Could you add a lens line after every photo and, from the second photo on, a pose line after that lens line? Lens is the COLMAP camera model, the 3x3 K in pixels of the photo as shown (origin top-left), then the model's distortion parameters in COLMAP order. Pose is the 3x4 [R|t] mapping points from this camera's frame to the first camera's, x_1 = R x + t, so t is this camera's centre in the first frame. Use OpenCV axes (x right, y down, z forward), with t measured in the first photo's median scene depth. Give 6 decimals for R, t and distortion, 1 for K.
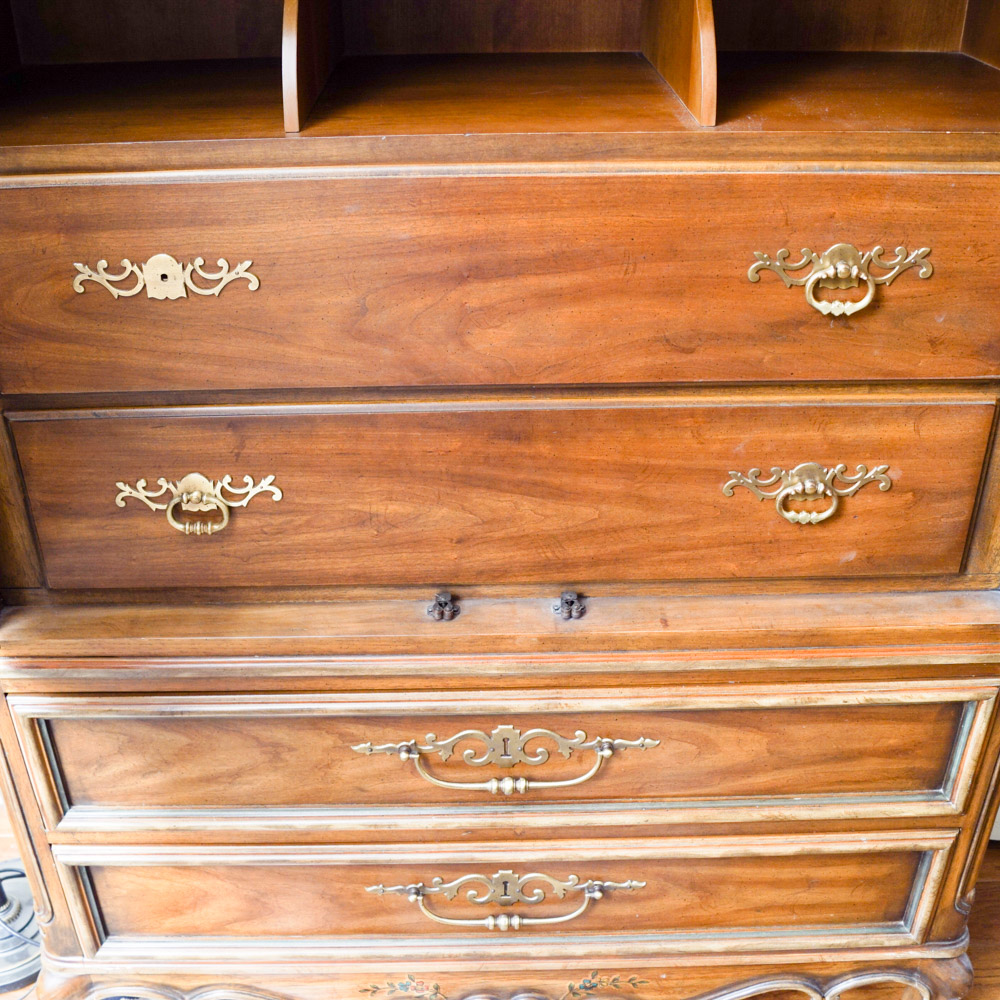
lens RADIAL K [[1140.2, 0, 483.7], [0, 1140.2, 497.2], [0, 0, 1]] dist [-0.084214, 0.000000]
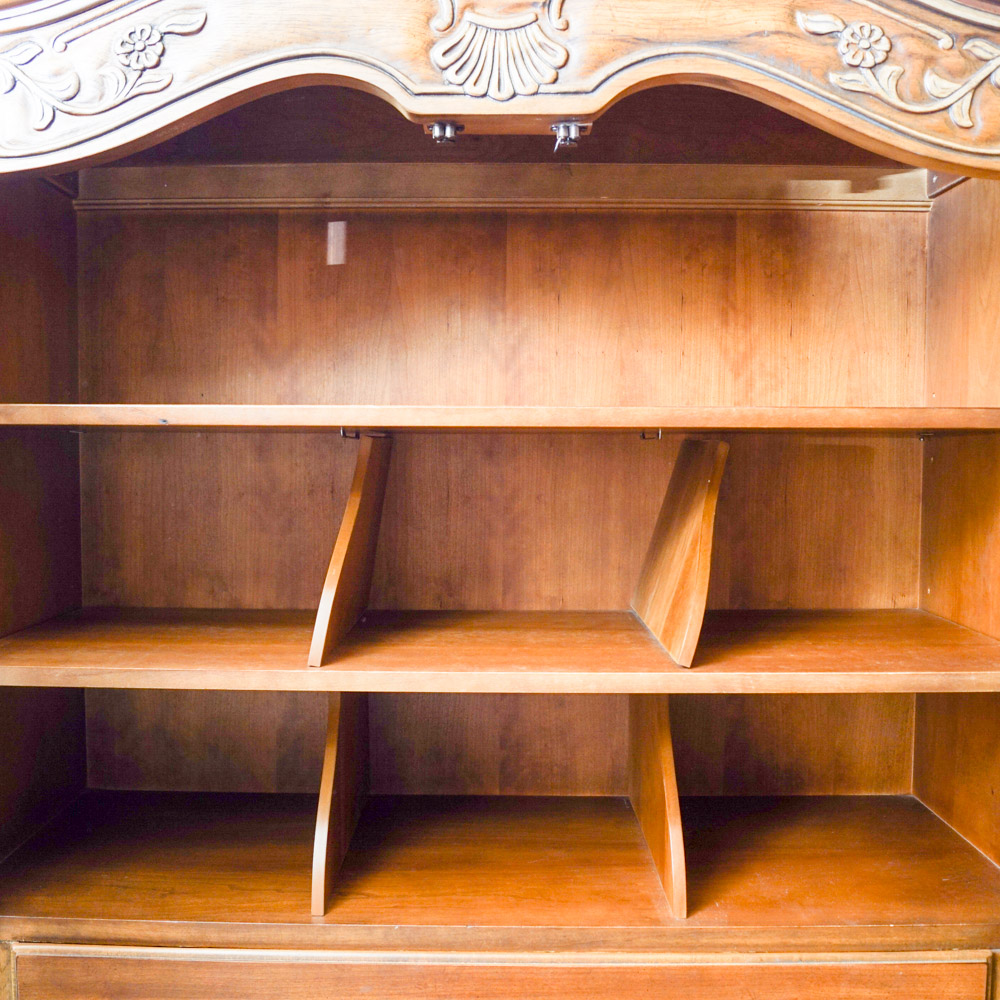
lens RADIAL K [[1140.2, 0, 483.0], [0, 1140.2, 489.3], [0, 0, 1]] dist [-0.084214, 0.000000]
pose [[0.999570, 0.017246, -0.023734, 0.018860], [-0.026320, 0.884522, -0.465756, -0.180034], [0.012961, 0.466180, 0.884595, -0.217931]]
